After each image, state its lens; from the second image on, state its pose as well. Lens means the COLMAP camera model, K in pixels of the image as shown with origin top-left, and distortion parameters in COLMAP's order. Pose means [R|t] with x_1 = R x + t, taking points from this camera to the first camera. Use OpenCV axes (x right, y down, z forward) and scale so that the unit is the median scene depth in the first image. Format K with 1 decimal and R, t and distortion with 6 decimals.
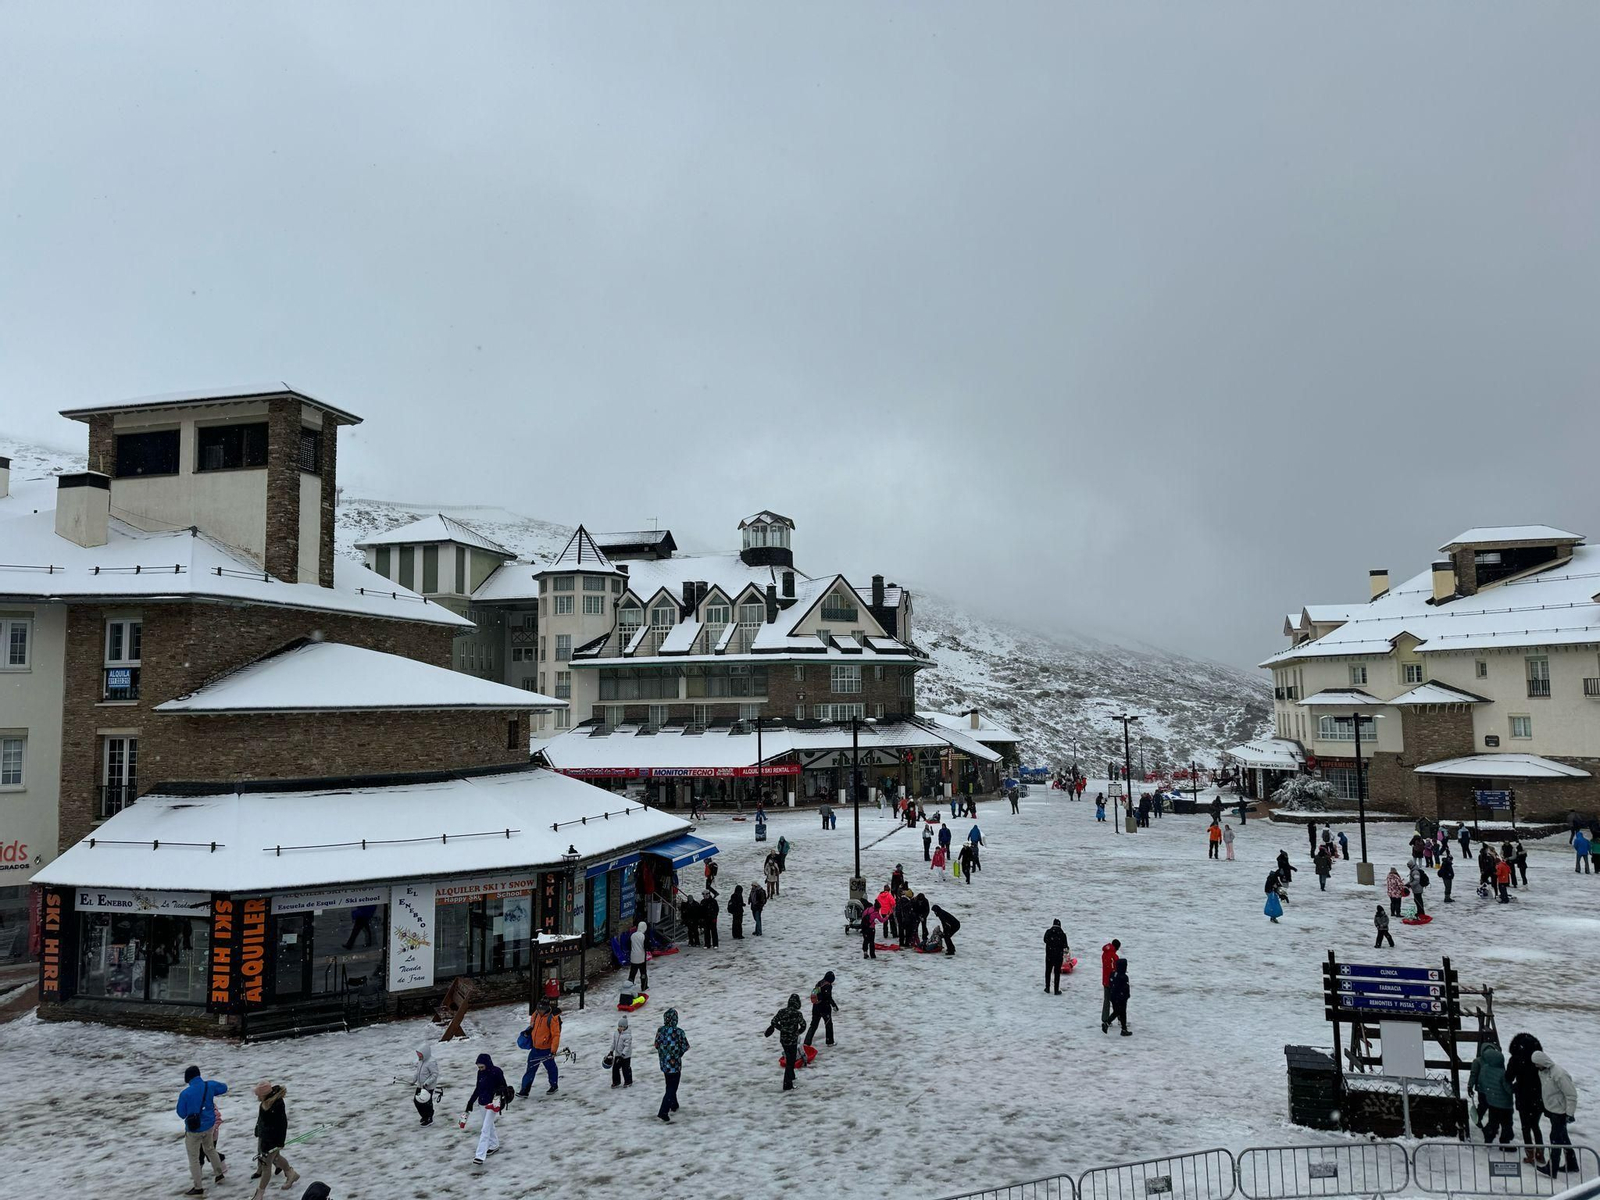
lens RADIAL K [[1111.0, 0, 800.0], [0, 1111.0, 600.0], [0, 0, 1]] dist [0.029537, -0.039112]
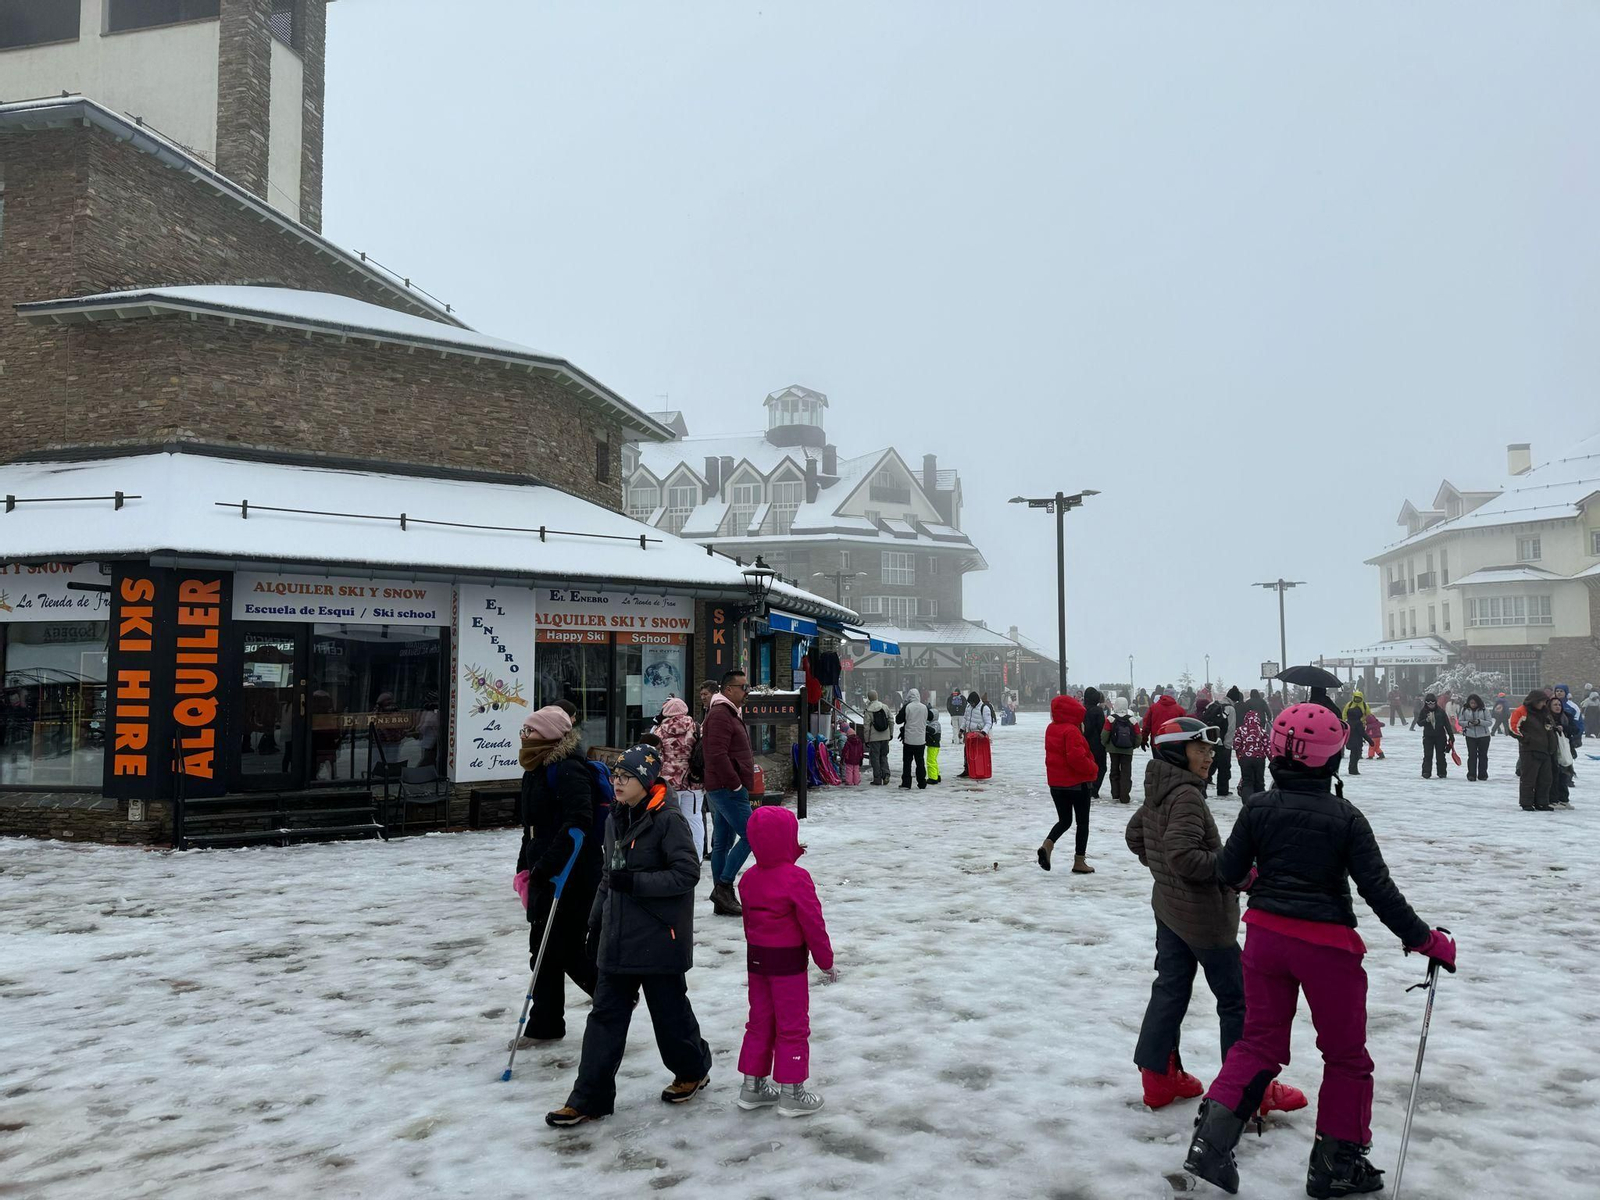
lens RADIAL K [[1111.5, 0, 787.0], [0, 1111.5, 606.8], [0, 0, 1]] dist [0.024628, -0.036000]
pose [[0.999518, 0.011166, 0.028951, -0.198227], [-0.012018, 0.999495, 0.029430, 0.219668], [-0.028608, -0.029764, 0.999147, 0.407812]]
